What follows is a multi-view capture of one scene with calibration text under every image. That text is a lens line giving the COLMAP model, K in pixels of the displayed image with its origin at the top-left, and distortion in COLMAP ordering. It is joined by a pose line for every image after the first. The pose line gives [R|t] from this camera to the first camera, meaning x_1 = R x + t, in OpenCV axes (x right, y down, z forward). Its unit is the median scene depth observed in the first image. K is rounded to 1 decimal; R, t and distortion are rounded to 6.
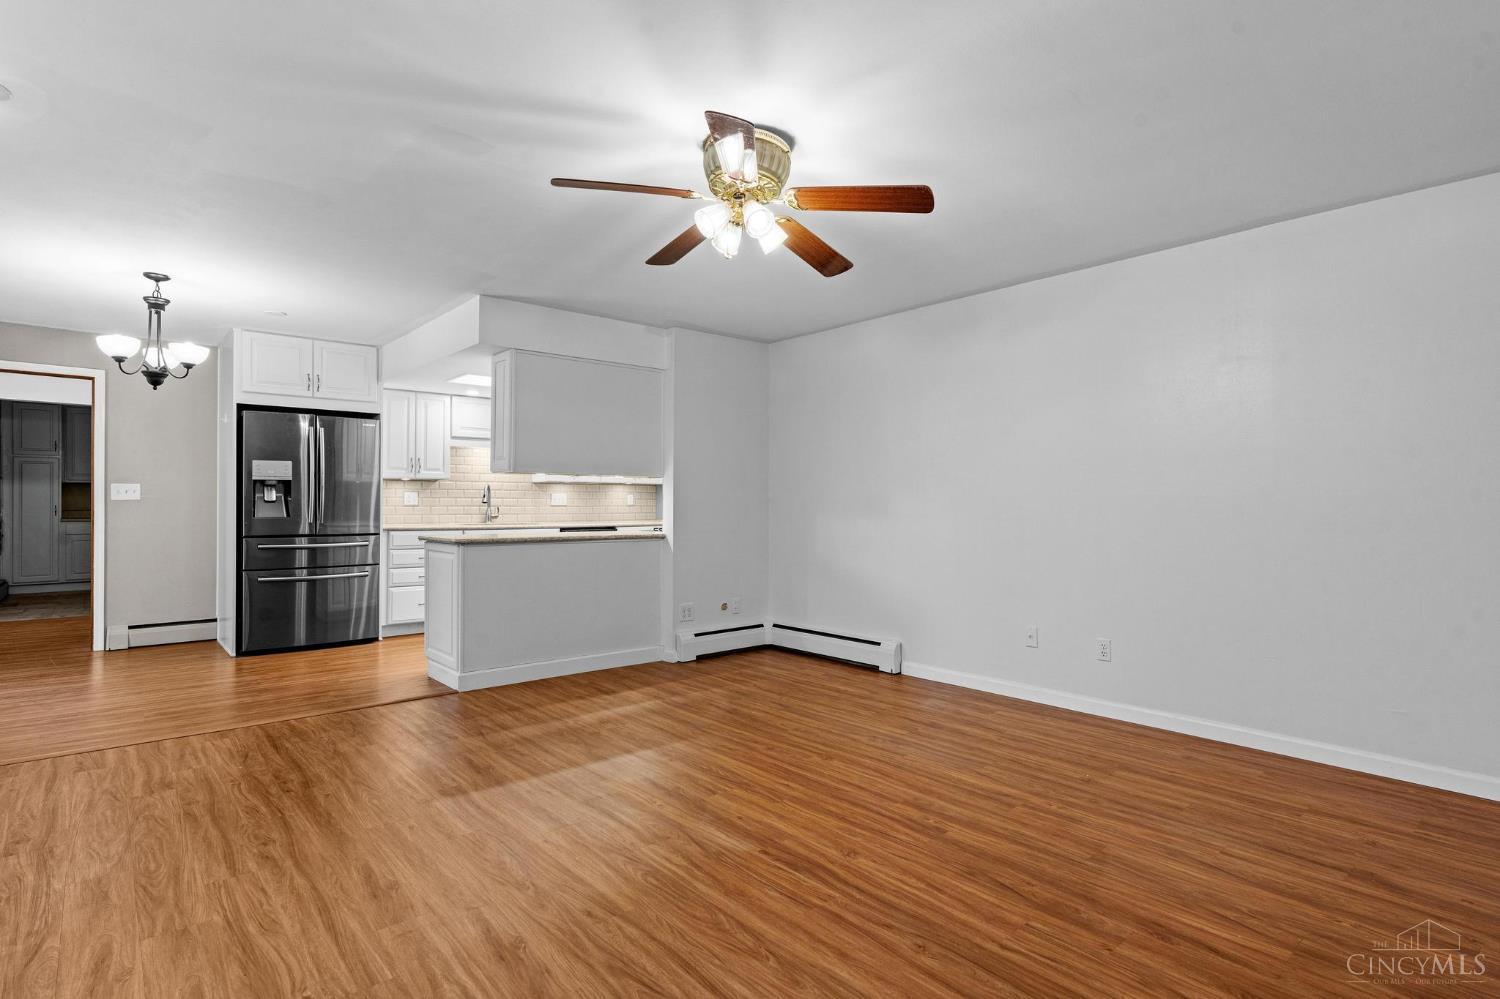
lens RADIAL K [[752.9, 0, 752.3], [0, 752.9, 501.0], [0, 0, 1]] dist [-0.003203, 0.000459]
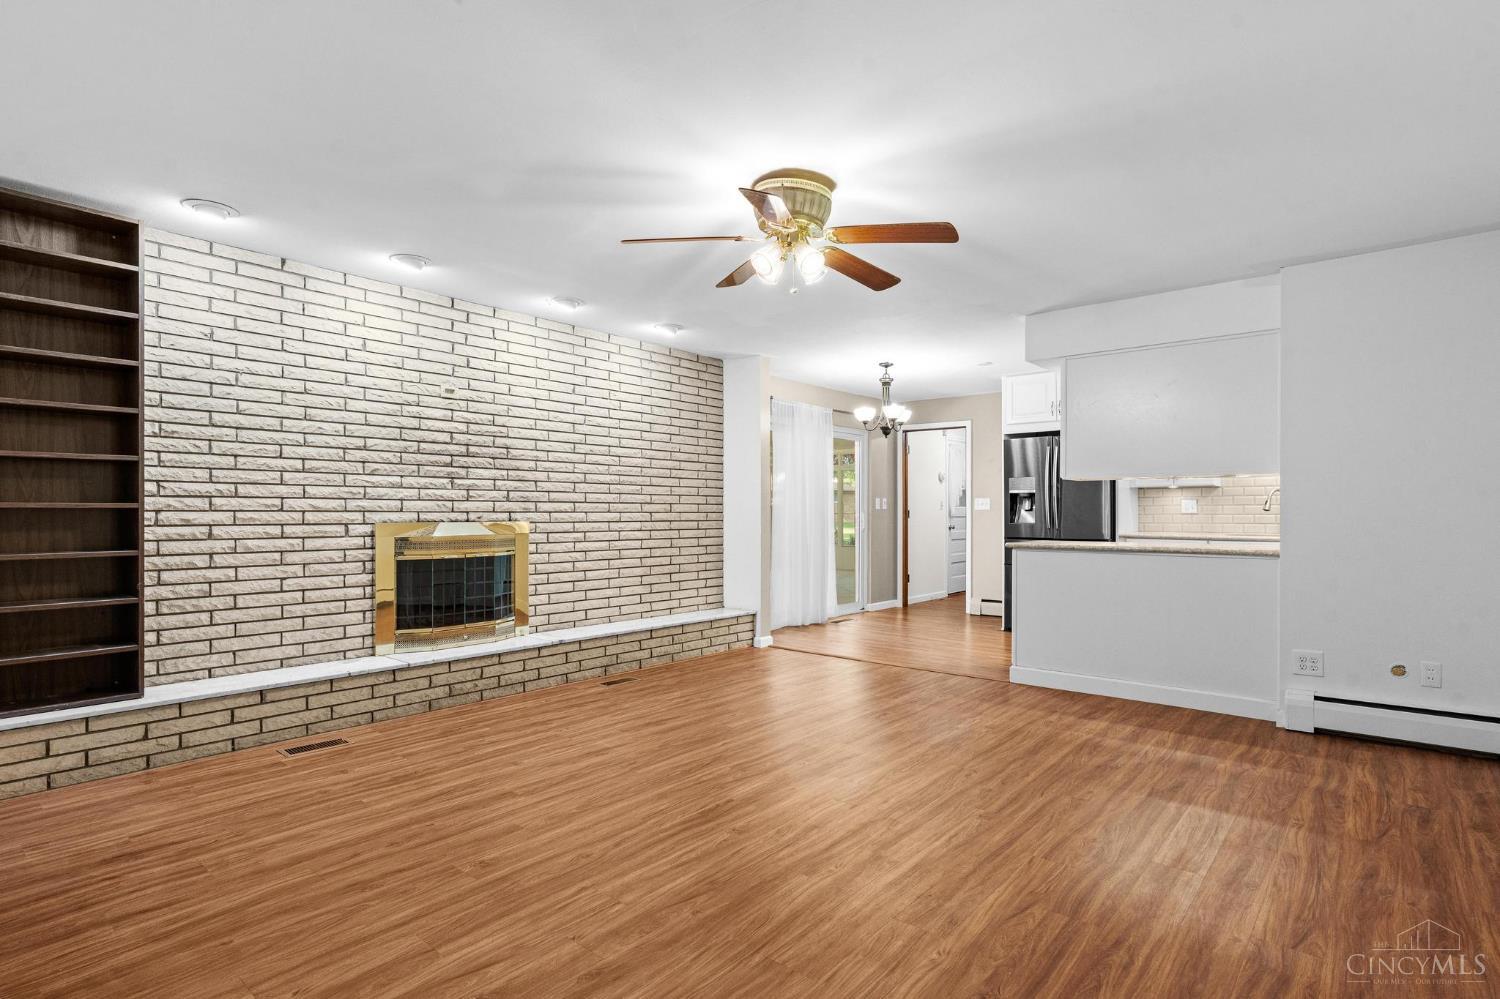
lens RADIAL K [[757.6, 0, 754.0], [0, 757.6, 515.8], [0, 0, 1]] dist [-0.001188, 0.000152]
pose [[0.153881, 0.000423, -0.988089, 0.982670], [0.006151, 0.999980, 0.001386, 0.009909], [0.988070, -0.006291, 0.153875, 0.693563]]
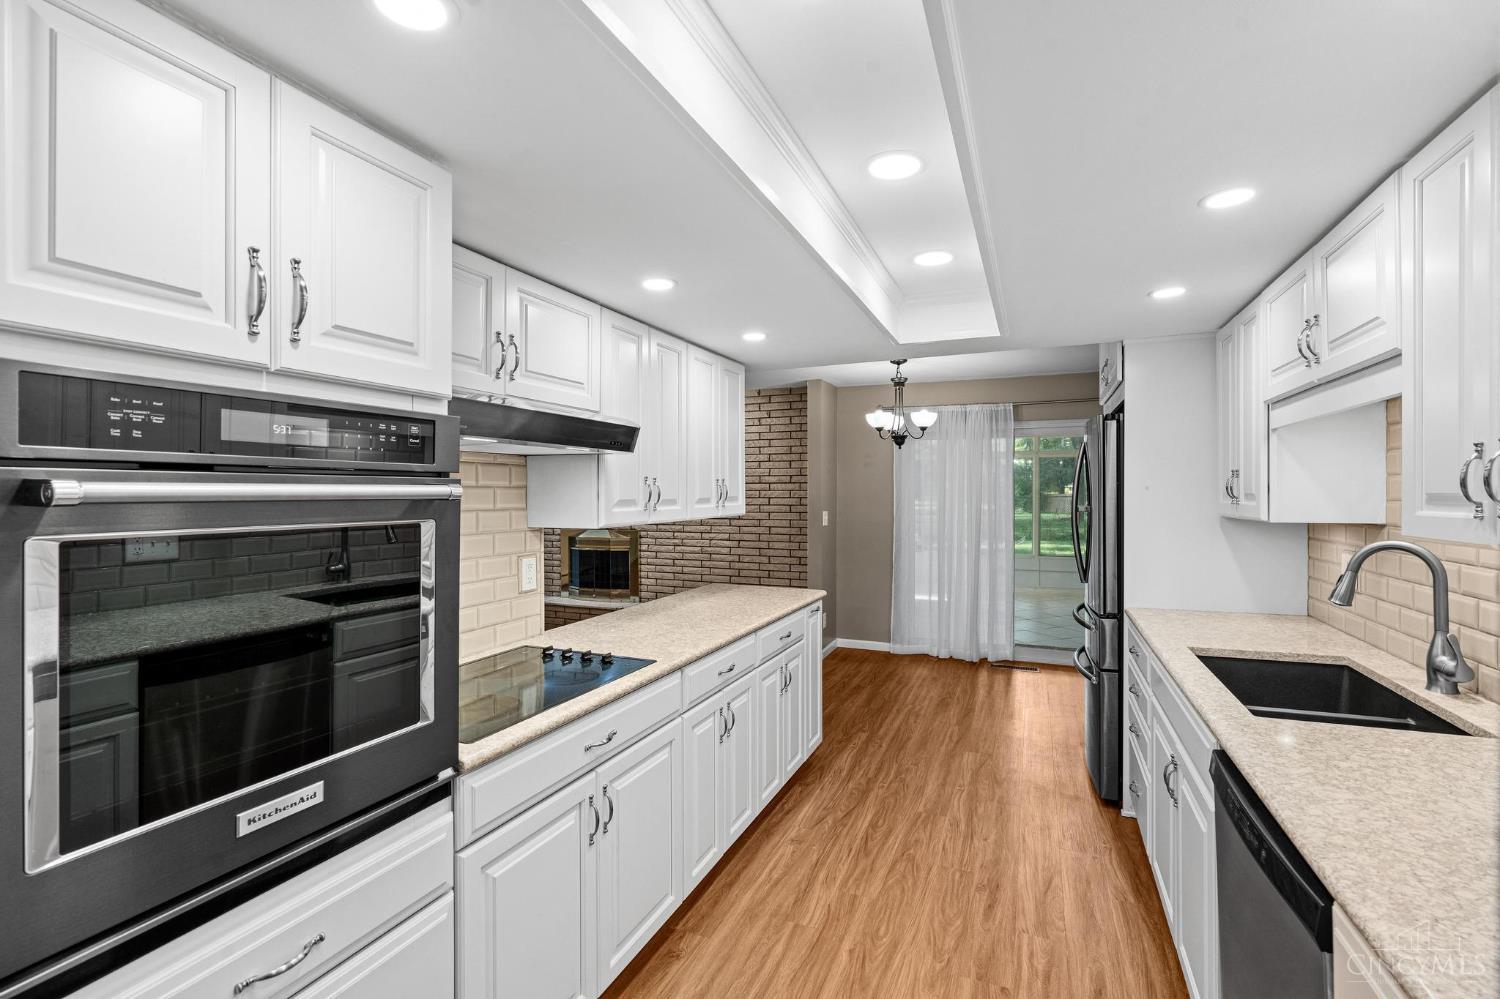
lens RADIAL K [[680.4, 0, 747.1], [0, 680.4, 500.0], [0, 0, 1]] dist [-0.000719, 0.000493]
pose [[-0.901527, 0.000969, -0.432722, -0.069885], [-0.000679, 0.999993, 0.003653, -0.091570], [0.432723, 0.003587, -0.901520, 2.739526]]
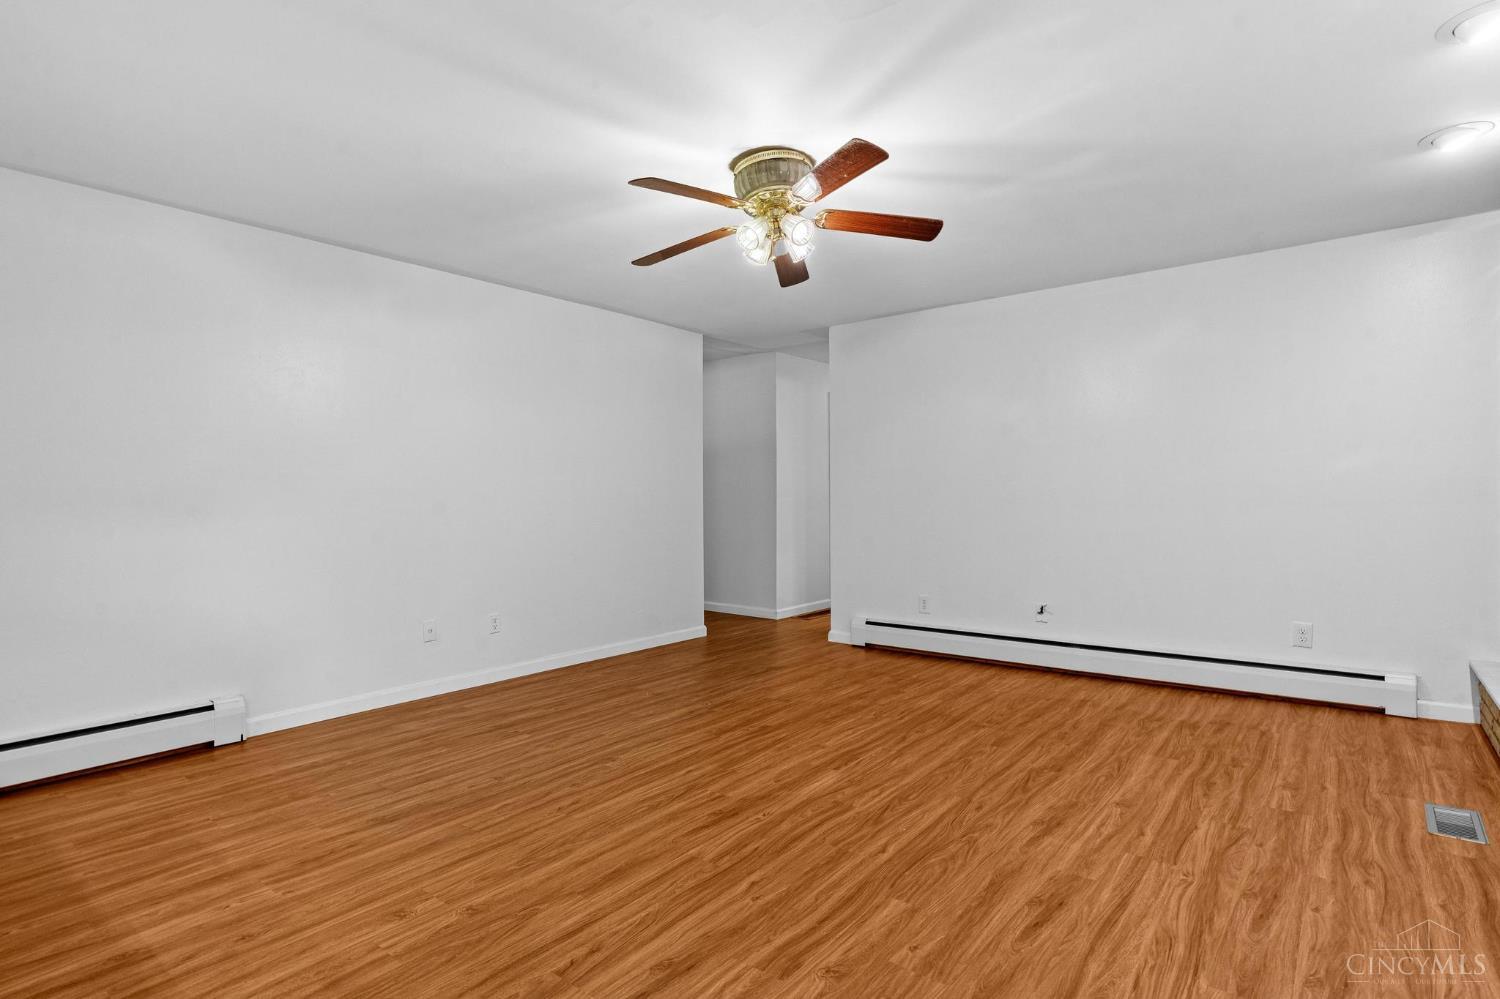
lens RADIAL K [[752.9, 0, 752.3], [0, 752.9, 501.0], [0, 0, 1]] dist [-0.003203, 0.000459]
pose [[-0.180794, -0.007652, 0.983491, -0.971493], [0.002206, 0.999964, 0.008186, 0.005511], [-0.983519, 0.003650, -0.180771, 1.107656]]
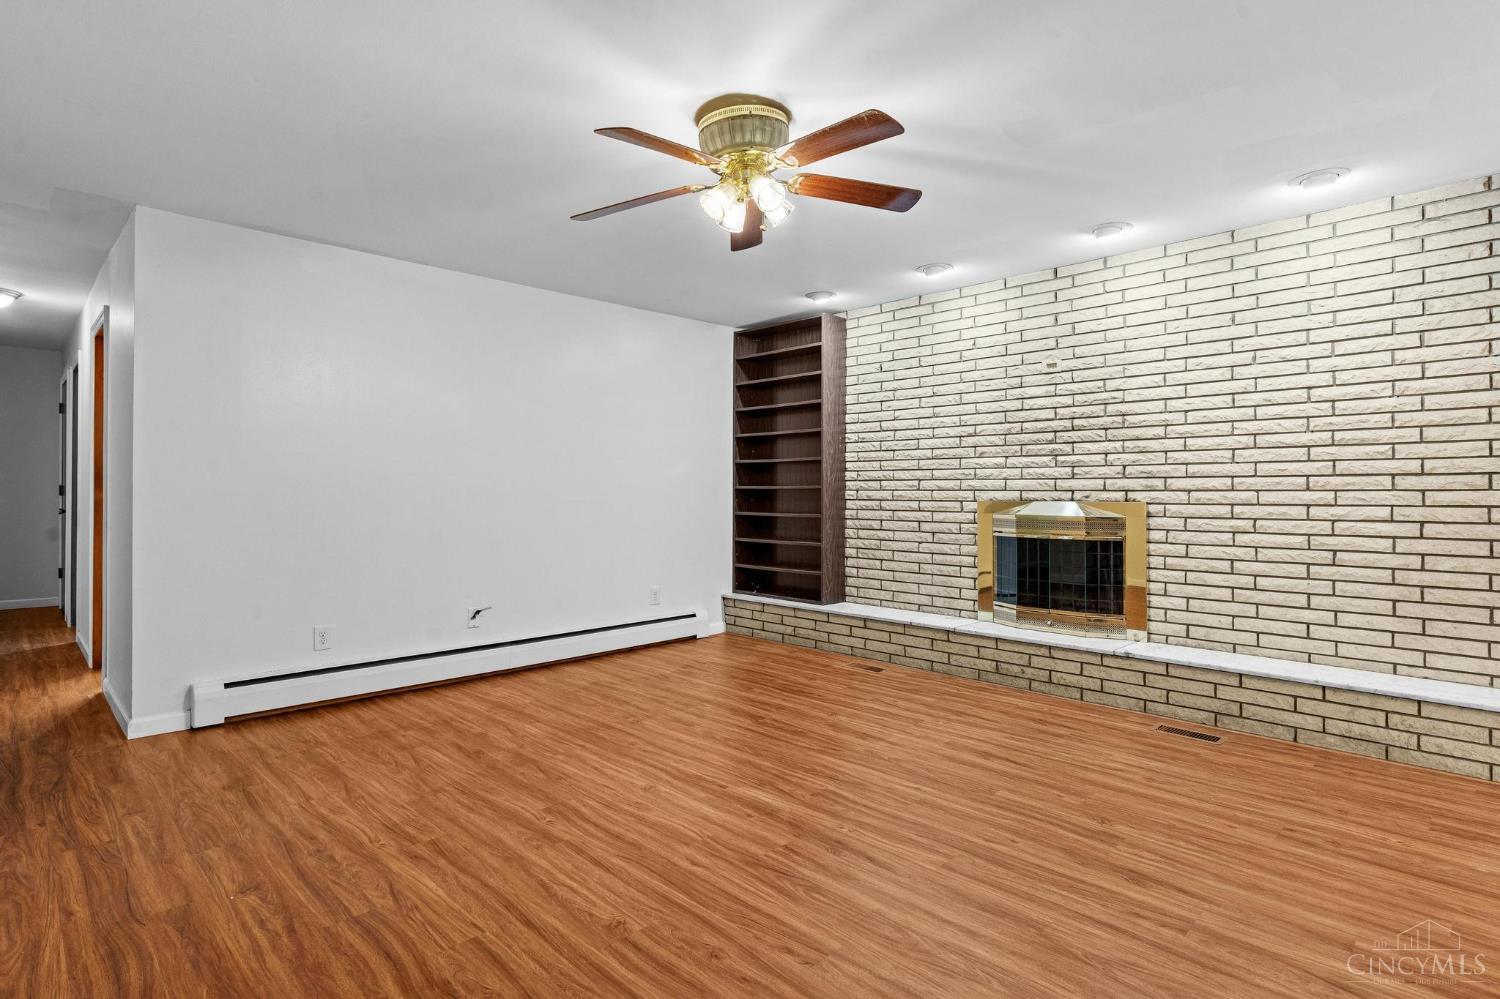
lens RADIAL K [[764.4, 0, 754.7], [0, 764.4, 477.0], [0, 0, 1]] dist [-0.002686, -0.000791]
pose [[-0.997958, -0.005639, -0.063625, 0.036736], [-0.003997, 0.999656, -0.025915, 0.014884], [0.063749, -0.025608, -0.997637, 1.779709]]
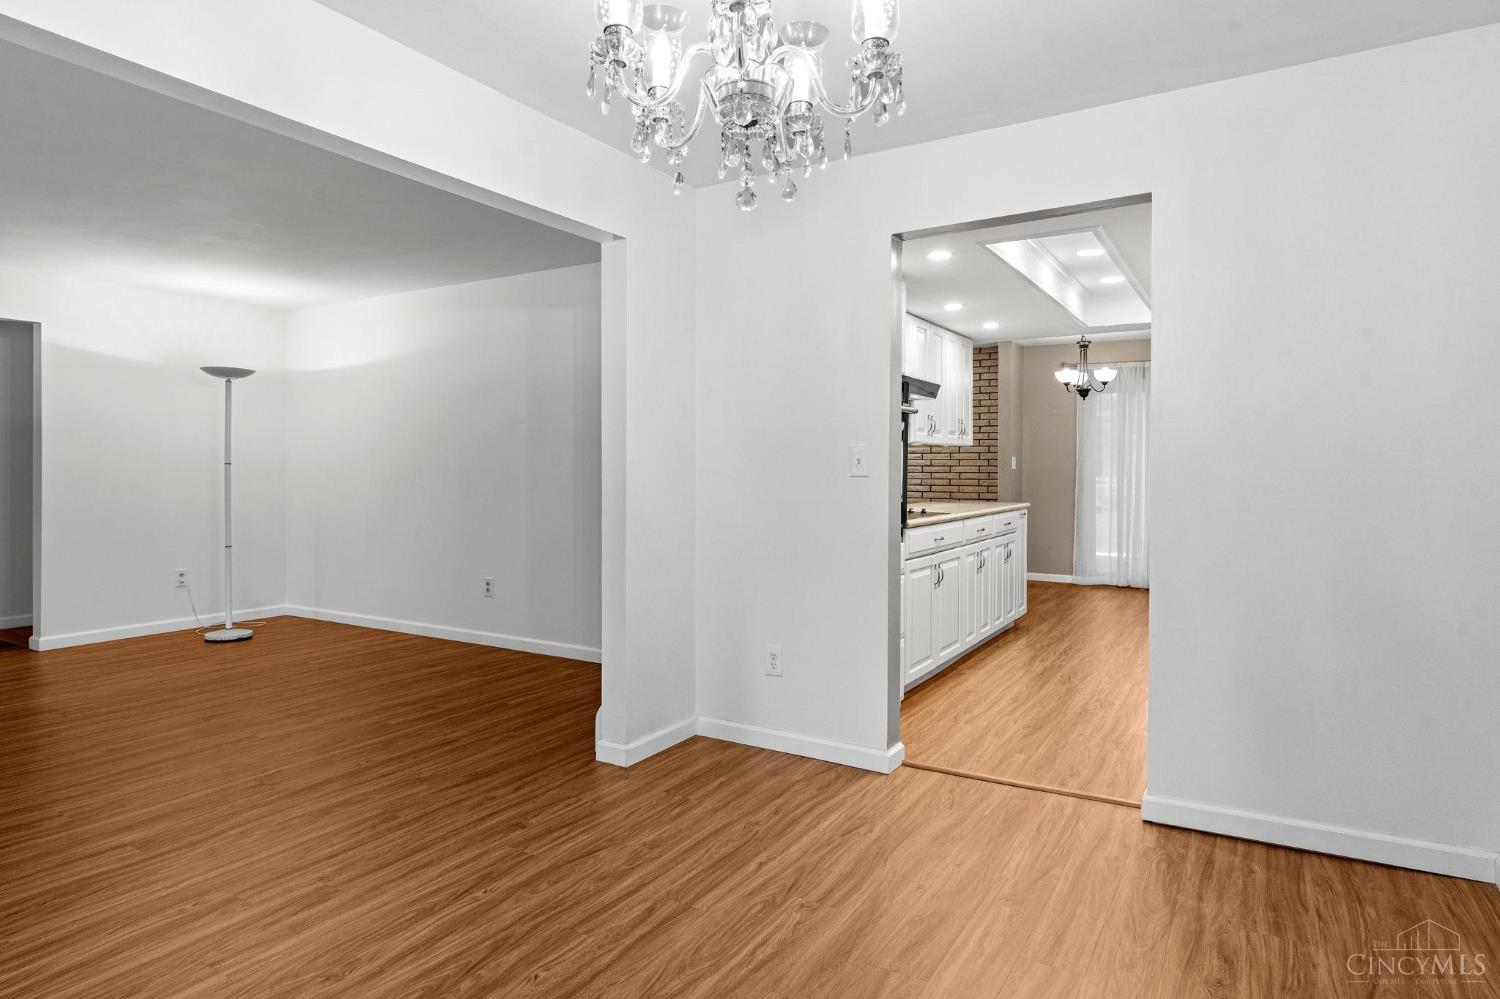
lens RADIAL K [[869.8, 0, 755.0], [0, 869.8, 473.7], [0, 0, 1]] dist [-0.001740, 0.000249]
pose [[-0.949351, -0.004226, -0.314188, 0.580712], [-0.005390, 0.999981, 0.002836, 0.001236], [0.314170, 0.004386, -0.949357, 3.508617]]
